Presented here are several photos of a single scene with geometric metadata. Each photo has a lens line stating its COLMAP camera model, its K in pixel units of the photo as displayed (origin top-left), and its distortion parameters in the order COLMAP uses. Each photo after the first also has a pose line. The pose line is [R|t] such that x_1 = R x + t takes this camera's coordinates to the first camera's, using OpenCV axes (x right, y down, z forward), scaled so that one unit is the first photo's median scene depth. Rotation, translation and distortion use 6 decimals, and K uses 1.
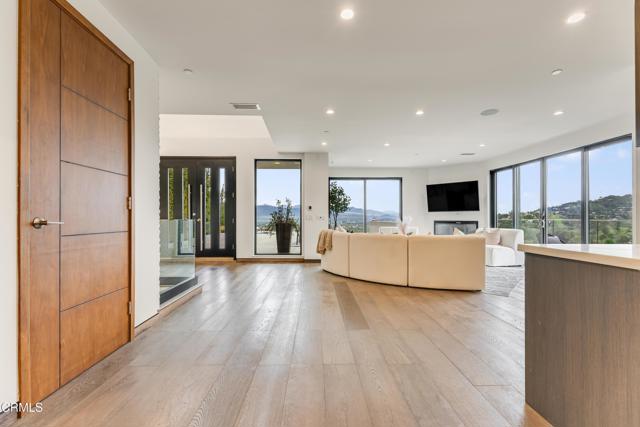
lens RADIAL K [[294.8, 0, 320.4], [0, 294.8, 216.4], [0, 0, 1]] dist [0.002313, 0.000344]
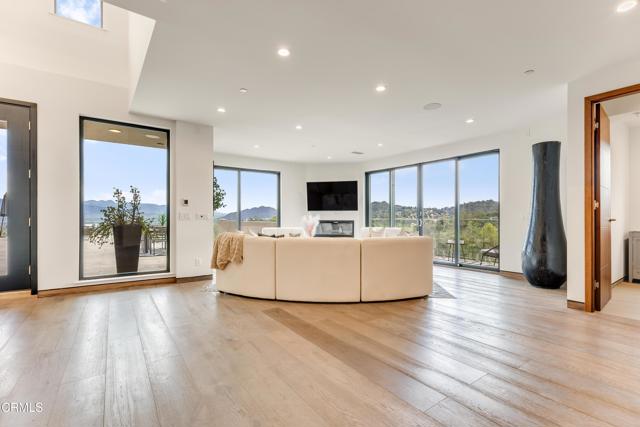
lens RADIAL K [[294.8, 0, 319.9], [0, 294.8, 216.1], [0, 0, 1]] dist [0.002313, 0.000344]
pose [[0.827881, 0.004709, 0.560884, -0.158173], [-0.004565, 0.999988, -0.001657, 0.002870], [-0.560885, -0.001189, 0.827893, 0.251693]]
